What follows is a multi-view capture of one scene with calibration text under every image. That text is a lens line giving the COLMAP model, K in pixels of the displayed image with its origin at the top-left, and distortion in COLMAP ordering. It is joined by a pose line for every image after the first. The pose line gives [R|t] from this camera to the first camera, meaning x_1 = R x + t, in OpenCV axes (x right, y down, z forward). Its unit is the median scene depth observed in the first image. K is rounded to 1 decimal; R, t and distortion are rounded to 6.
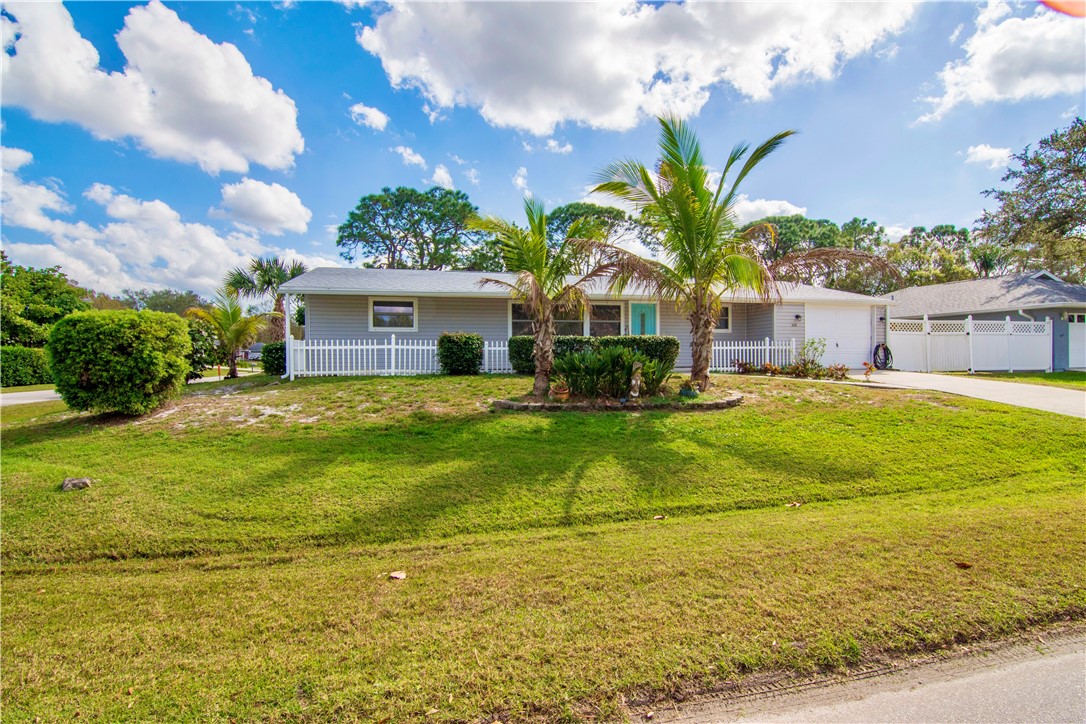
lens RADIAL K [[525.0, 0, 543.8], [0, 525.0, 360.6], [0, 0, 1]] dist [-0.003573, -0.011771]
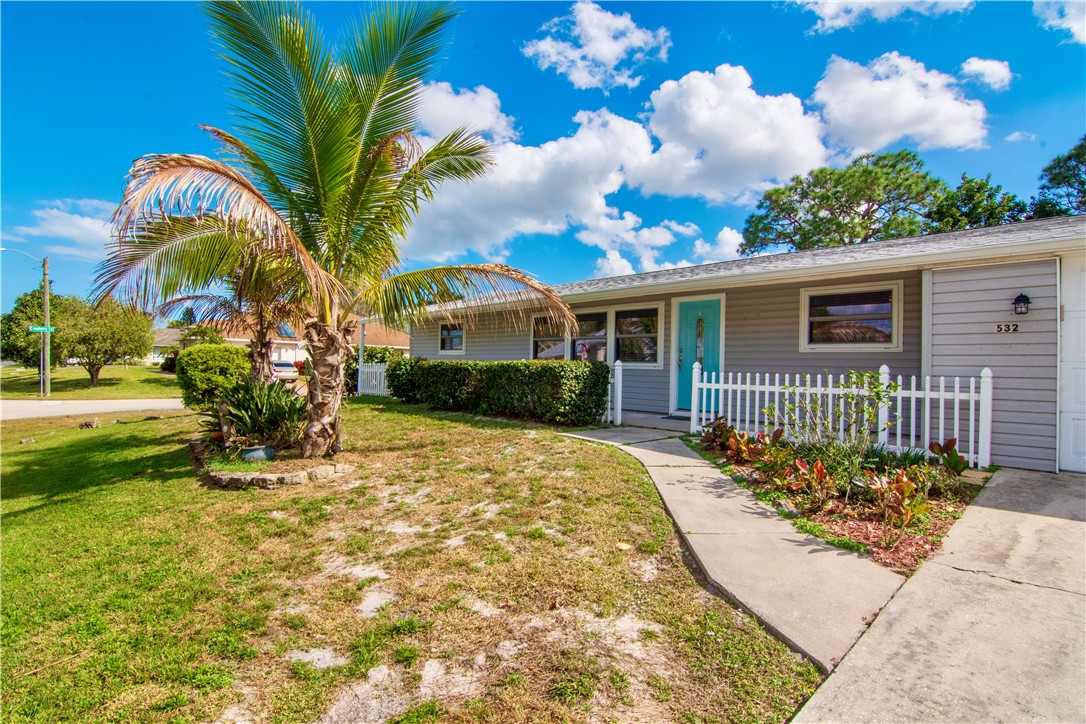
lens RADIAL K [[541.1, 0, 543.5], [0, 541.1, 361.6], [0, 0, 1]] dist [-0.003533, -0.011767]
pose [[0.499079, 0.007999, -0.866520, 0.581965], [-0.031990, 0.999446, -0.009198, -0.032568], [0.865966, 0.032310, 0.499058, 0.552681]]
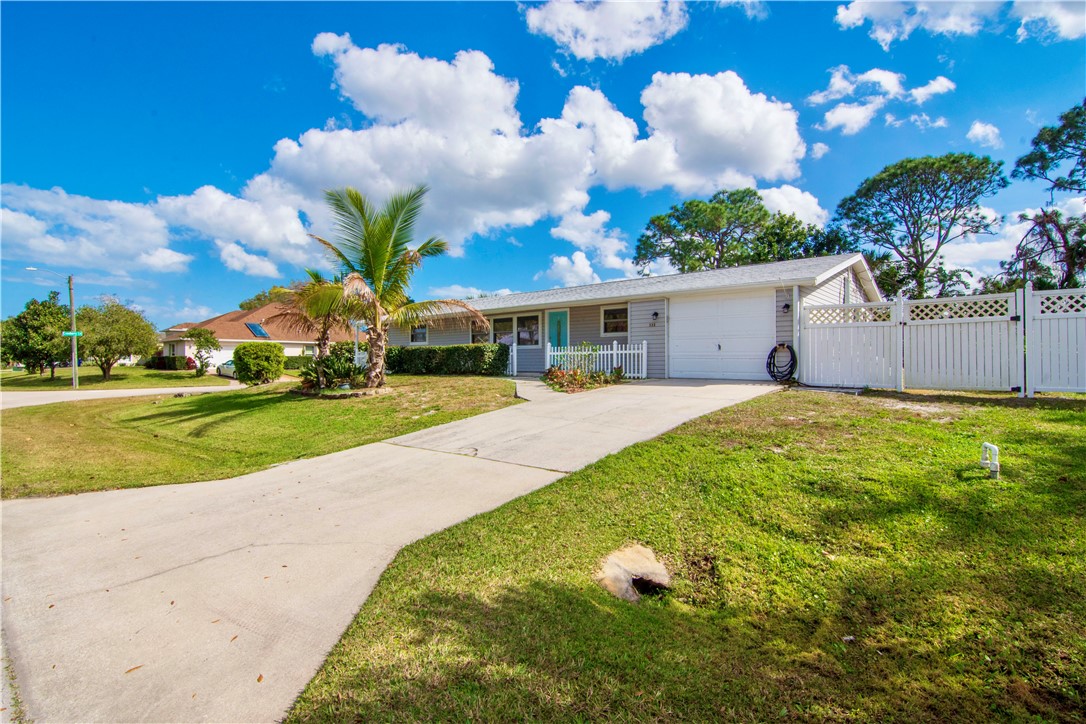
lens RADIAL K [[525.0, 0, 543.8], [0, 525.0, 360.6], [0, 0, 1]] dist [-0.003573, -0.011771]
pose [[0.590827, 0.001320, -0.806797, 0.988657], [-0.007095, 0.999968, -0.003560, -0.005639], [0.806767, 0.007827, 0.590818, 0.339913]]
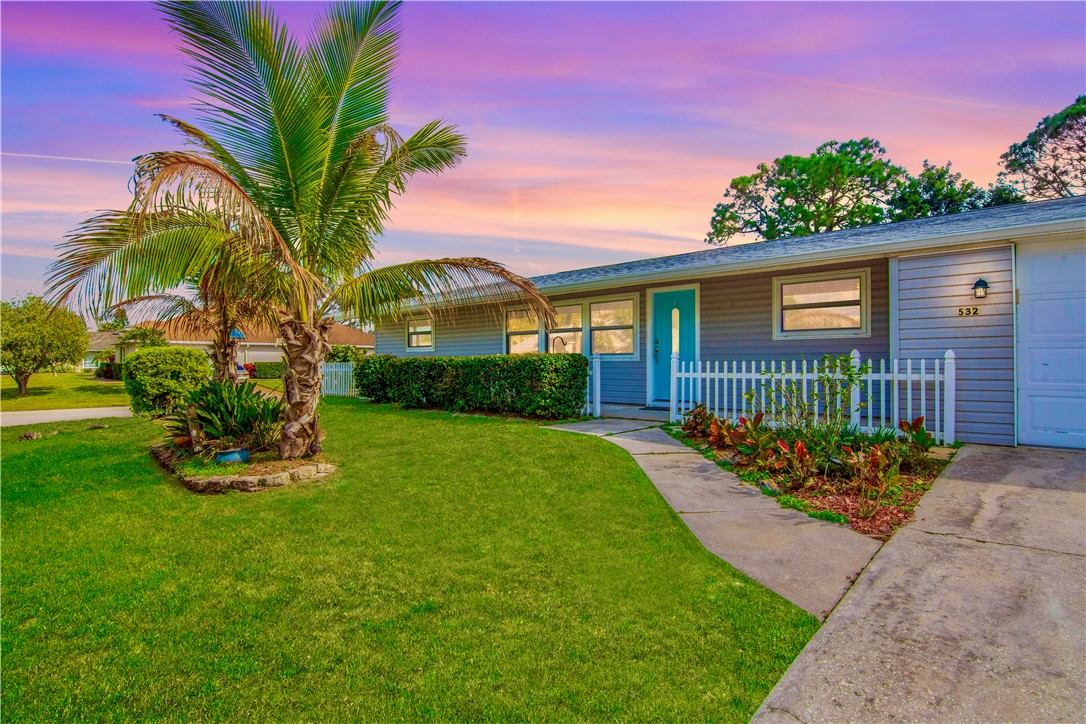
lens RADIAL K [[563.1, 0, 543.0], [0, 563.1, 362.0], [0, 0, 1]] dist [0.002202, -0.016379]
pose [[0.553332, 0.001537, -0.832960, 0.588504], [-0.006941, 0.999972, -0.002766, -0.029959], [0.832932, 0.007312, 0.553327, 0.534050]]
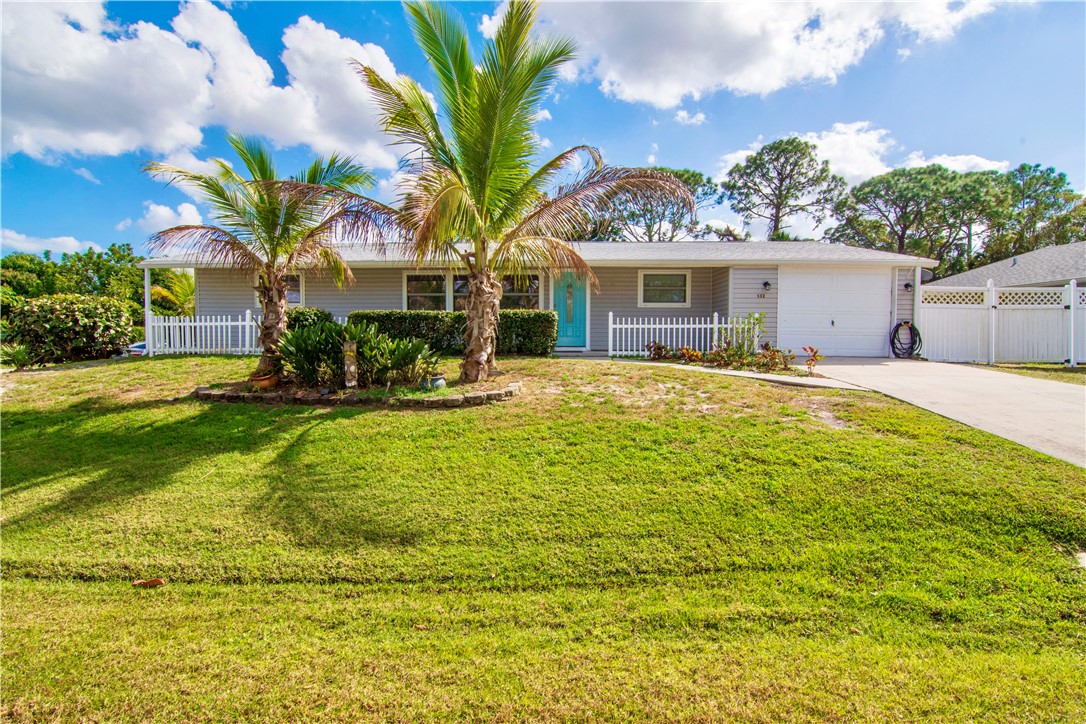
lens RADIAL K [[525.0, 0, 543.8], [0, 525.0, 360.6], [0, 0, 1]] dist [-0.003573, -0.011771]
pose [[0.965061, 0.019982, -0.261263, 0.353470], [-0.011009, 0.999300, 0.035761, 0.000405], [0.261794, -0.031636, 0.964605, 0.189174]]
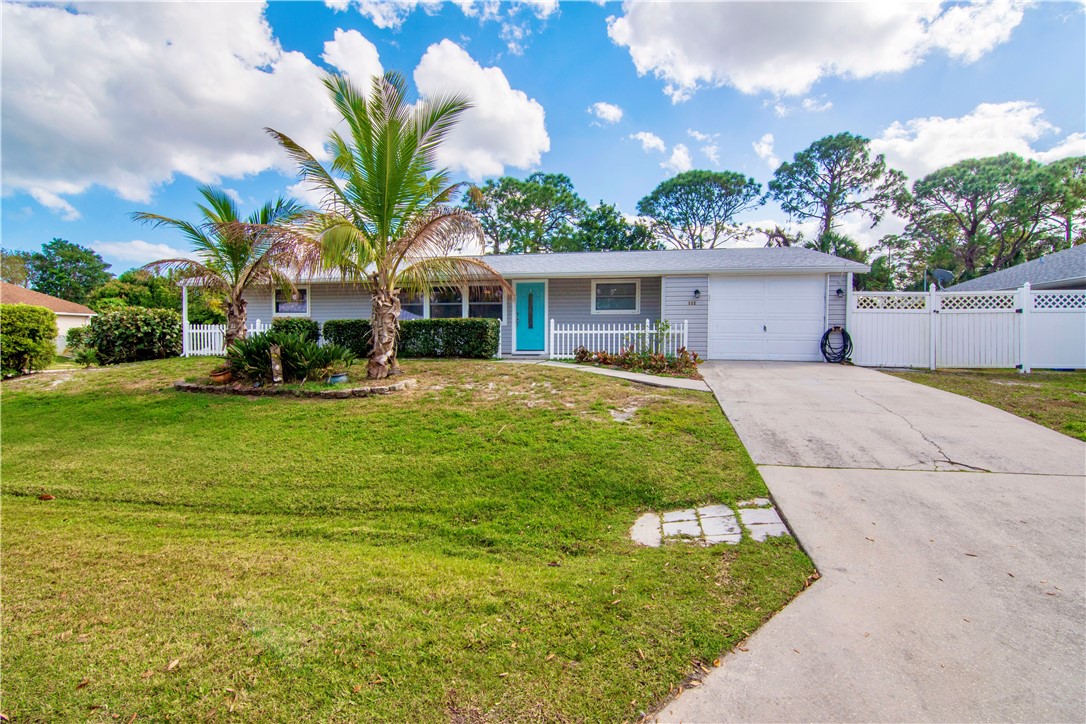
lens RADIAL K [[525.0, 0, 543.8], [0, 525.0, 360.6], [0, 0, 1]] dist [-0.003573, -0.011771]
pose [[0.912923, 0.024096, -0.407420, 0.560398], [-0.012175, 0.999419, 0.031827, -0.003647], [0.407950, -0.024095, 0.912686, 0.176051]]
